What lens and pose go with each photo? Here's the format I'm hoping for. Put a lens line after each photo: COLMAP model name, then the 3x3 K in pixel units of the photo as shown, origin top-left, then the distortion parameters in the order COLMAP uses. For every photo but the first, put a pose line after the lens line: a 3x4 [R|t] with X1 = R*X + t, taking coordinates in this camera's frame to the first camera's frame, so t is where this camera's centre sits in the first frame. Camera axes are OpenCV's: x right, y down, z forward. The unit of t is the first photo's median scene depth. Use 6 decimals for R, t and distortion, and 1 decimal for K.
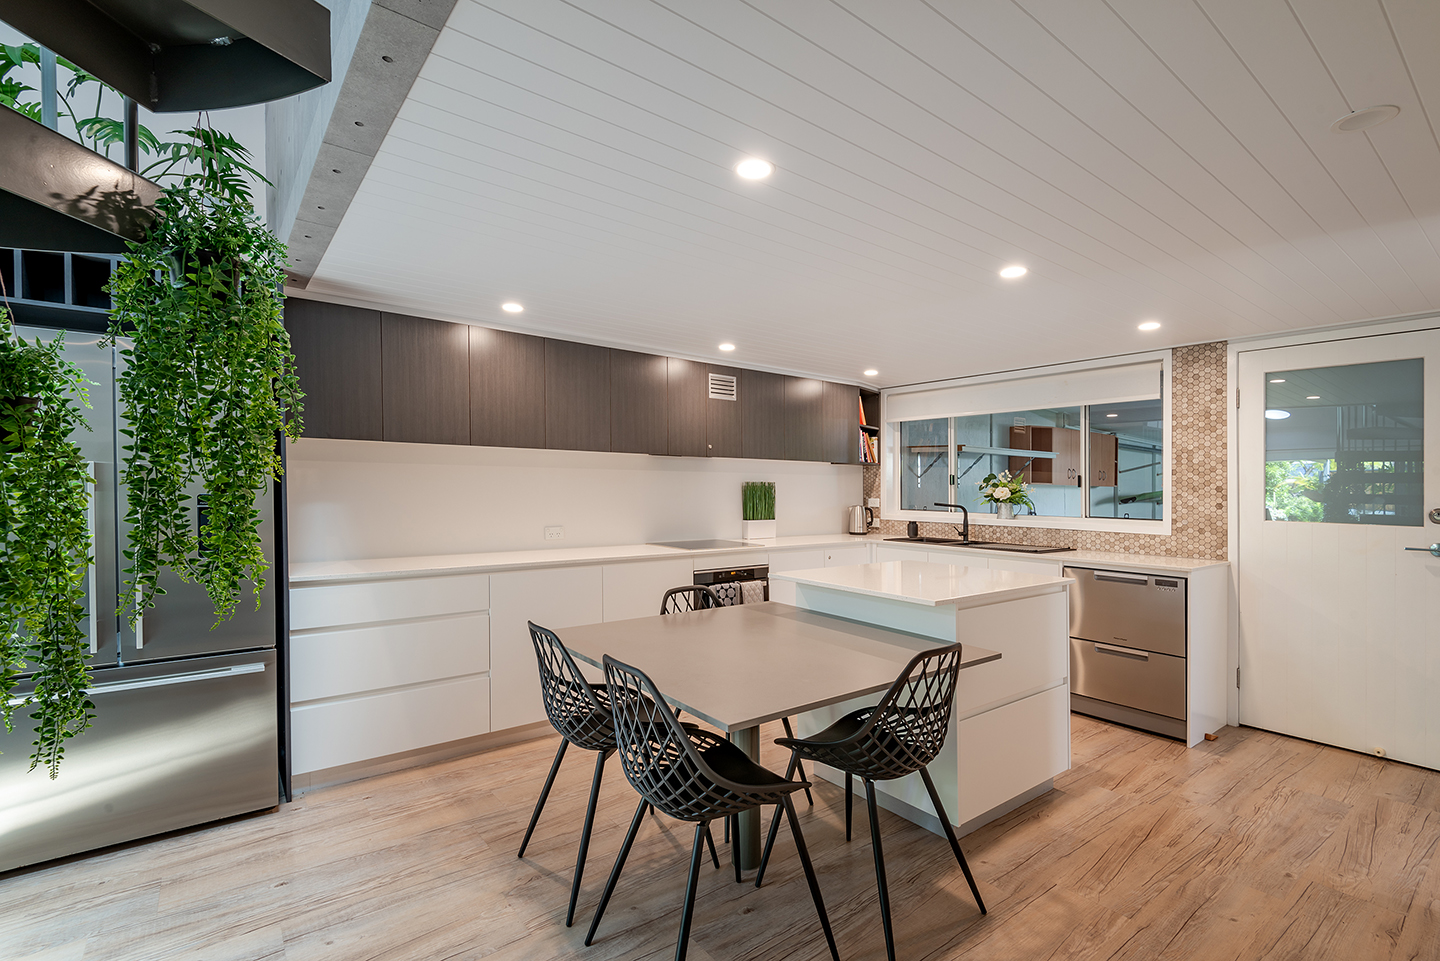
lens RADIAL K [[653.0, 0, 713.1], [0, 653.0, 493.7], [0, 0, 1]] dist [0.002861, -0.000330]
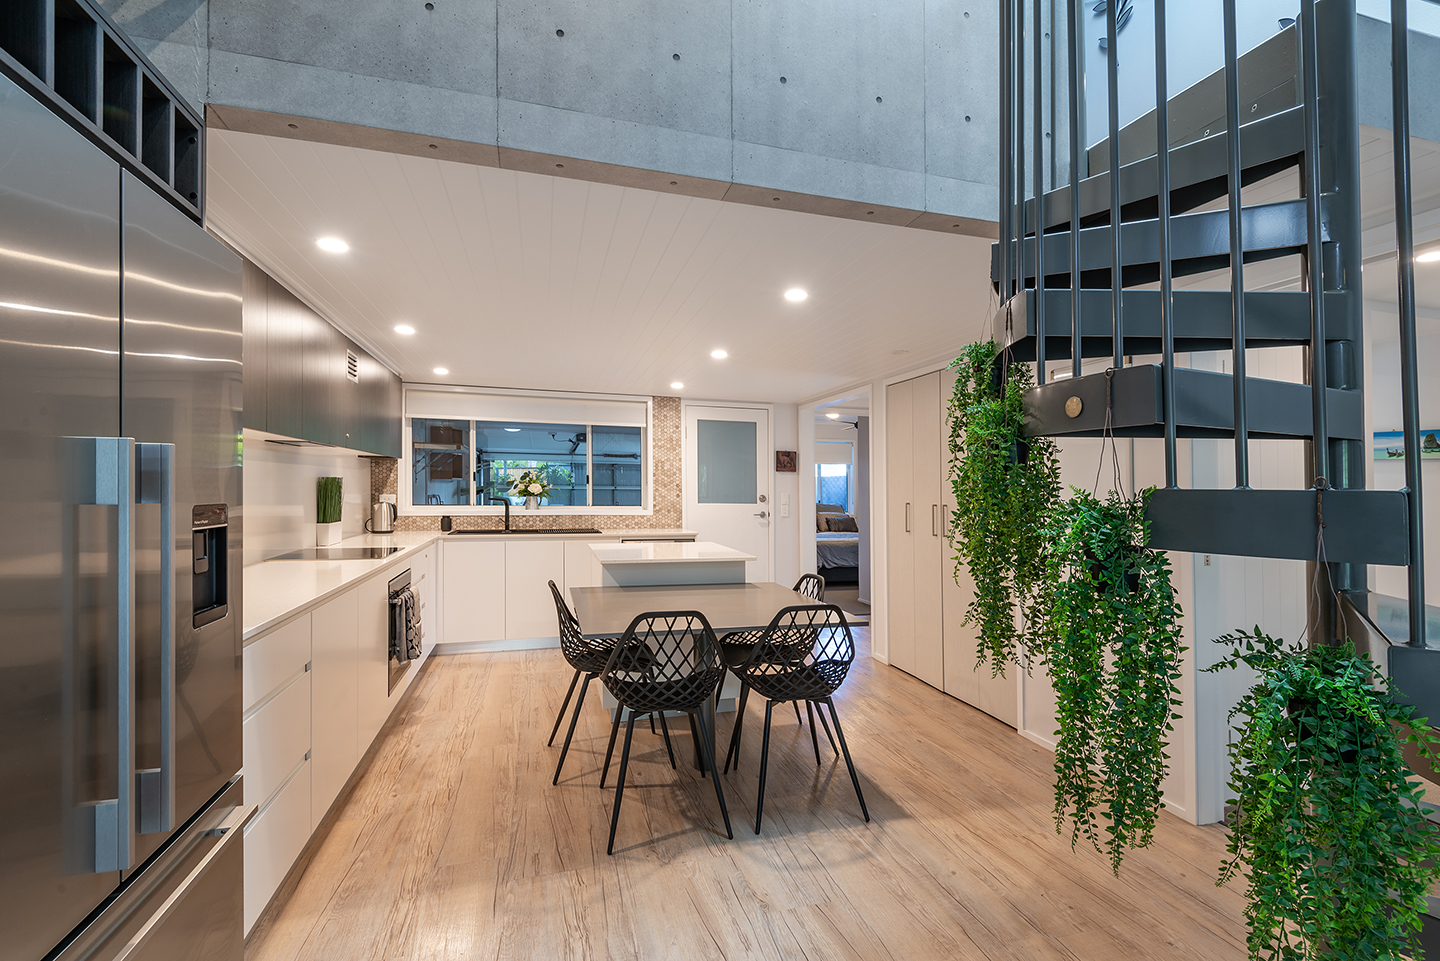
lens RADIAL K [[653.0, 0, 719.1], [0, 653.0, 481.6], [0, 0, 1]] dist [0.002861, -0.000330]
pose [[0.363348, 0.005926, 0.931635, -0.647363], [0.004787, 0.999955, -0.008228, -0.002704], [-0.931641, 0.007449, 0.363303, 0.261572]]
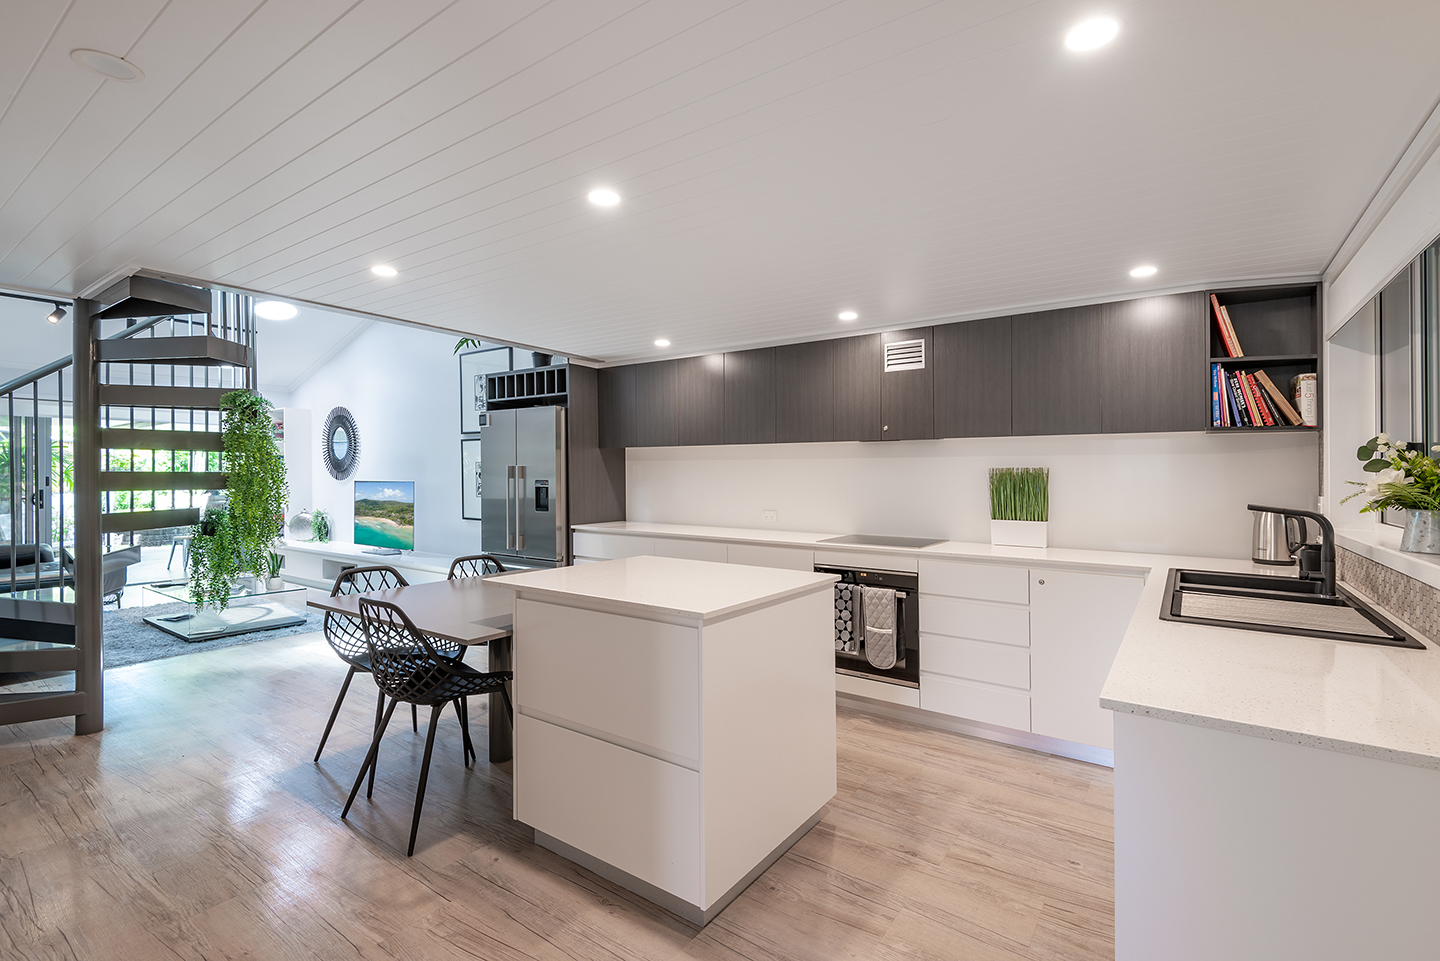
lens RADIAL K [[653.0, 0, 724.8], [0, 653.0, 470.8], [0, 0, 1]] dist [0.002861, -0.000330]
pose [[0.296671, -0.024235, -0.954672, 0.762882], [-0.019047, 0.999329, -0.031288, 0.015783], [0.954790, 0.027466, 0.296010, 0.547182]]
